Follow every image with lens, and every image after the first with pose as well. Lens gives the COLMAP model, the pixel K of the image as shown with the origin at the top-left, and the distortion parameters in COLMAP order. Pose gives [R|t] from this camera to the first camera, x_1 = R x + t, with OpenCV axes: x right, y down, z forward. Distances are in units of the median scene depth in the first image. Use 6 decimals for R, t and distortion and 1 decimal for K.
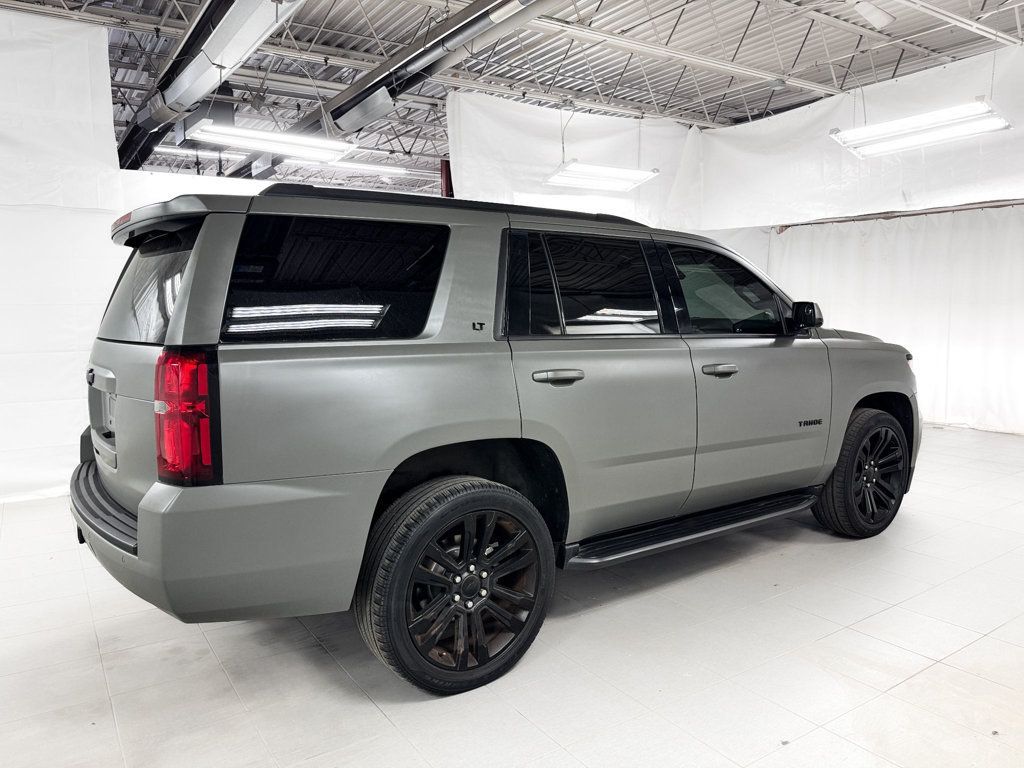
lens RADIAL K [[722.5, 0, 512.0], [0, 722.5, 384.0], [0, 0, 1]] dist [0.071841, -0.071802]
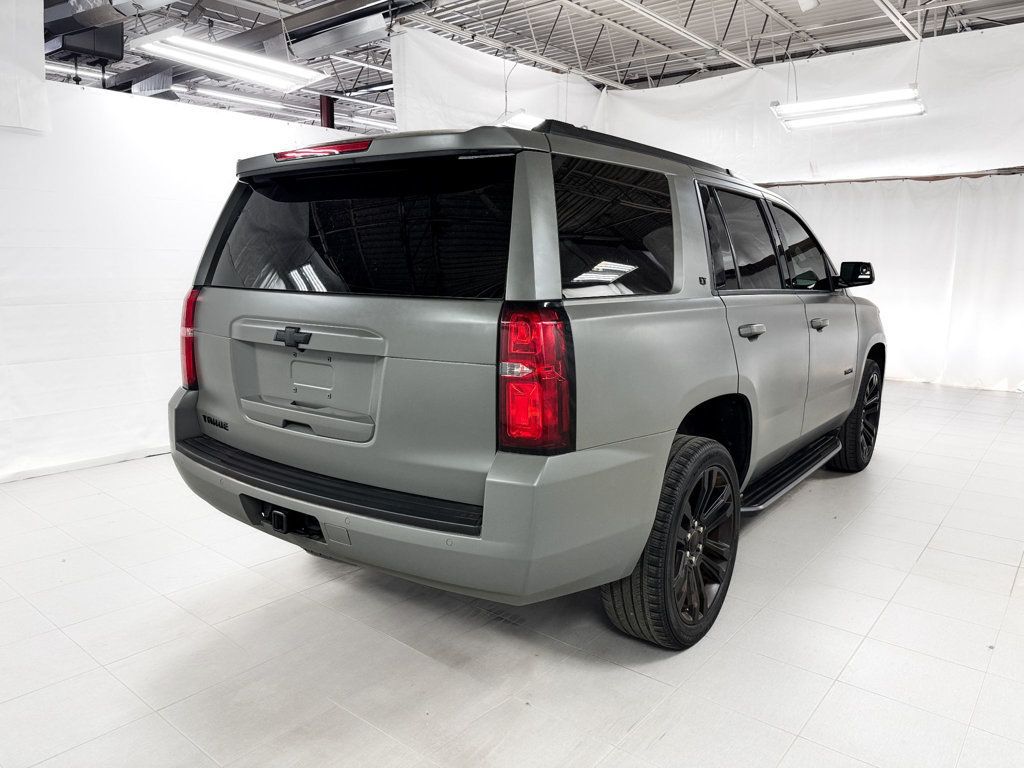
lens RADIAL K [[722.9, 0, 512.0], [0, 722.9, 384.0], [0, 0, 1]] dist [0.063053, -0.075245]
pose [[0.958002, -0.027808, 0.285410, -0.284802], [0.010773, 0.998074, 0.061084, -0.001488], [-0.286559, -0.055444, 0.956457, 0.060707]]
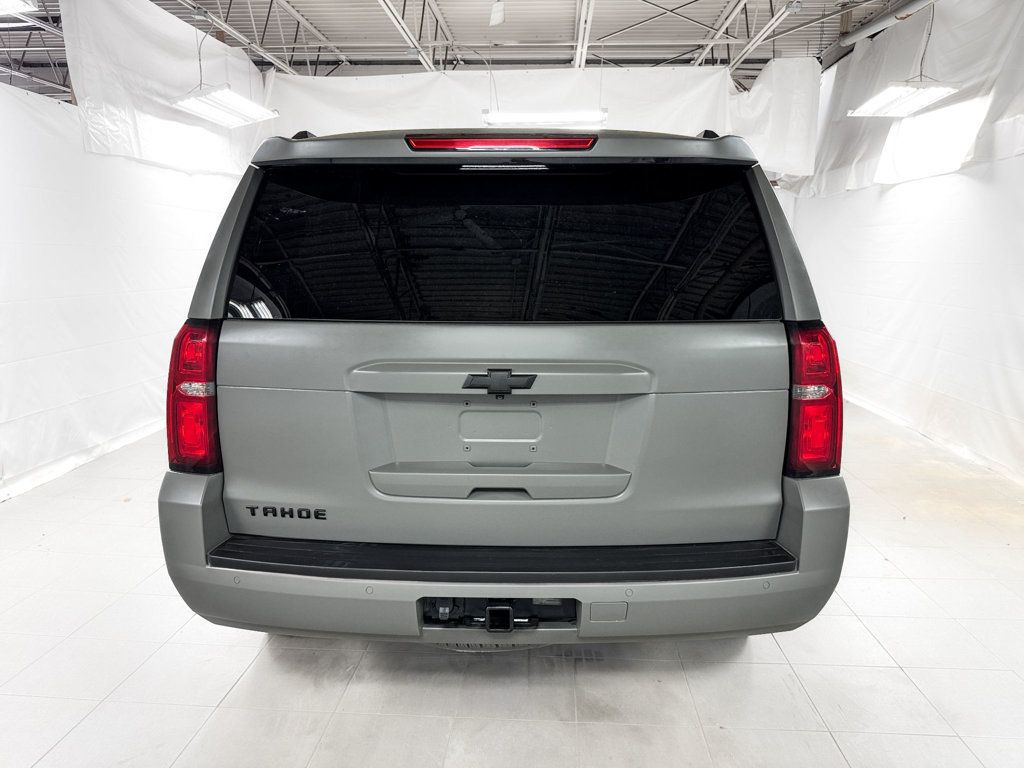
lens RADIAL K [[722.9, 0, 512.0], [0, 722.9, 384.0], [0, 0, 1]] dist [0.063053, -0.075245]
pose [[0.617082, -0.123942, 0.777077, -0.535240], [0.074946, 0.992286, 0.098753, -0.034889], [-0.783322, -0.002700, 0.621610, 0.291971]]
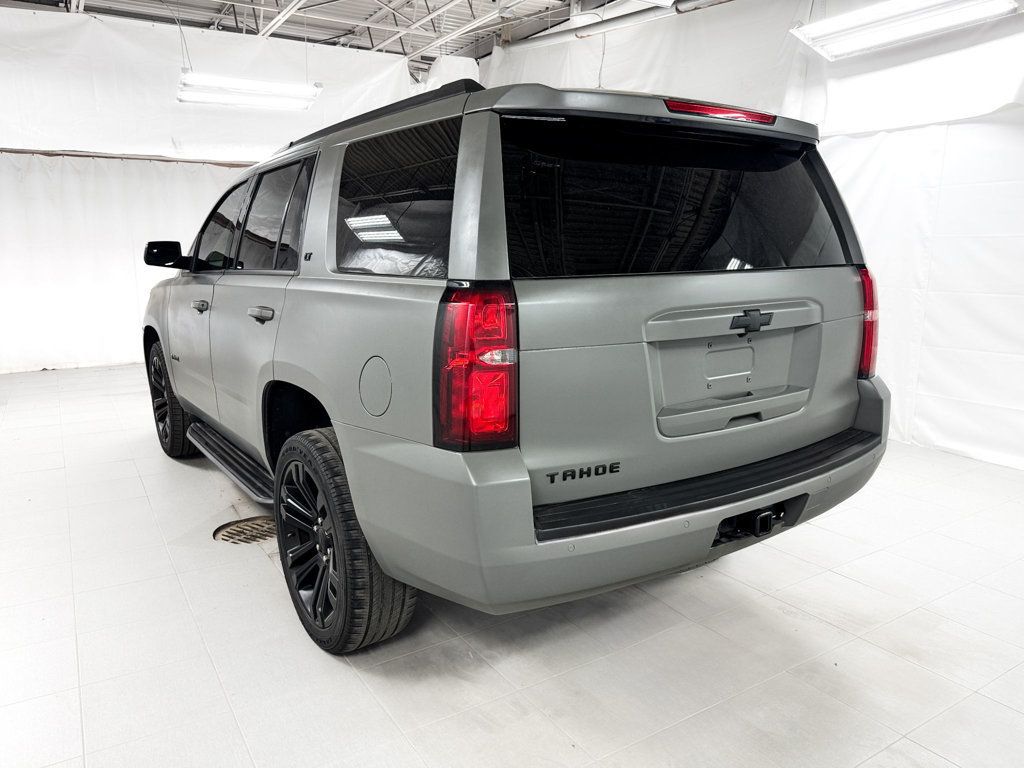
lens RADIAL K [[722.9, 0, 512.0], [0, 722.9, 384.0], [0, 0, 1]] dist [0.063053, -0.075245]
pose [[0.055693, -0.177027, 0.982629, -0.669000], [0.114904, 0.978754, 0.169816, -0.050459], [-0.991814, 0.103451, 0.074851, 0.596652]]
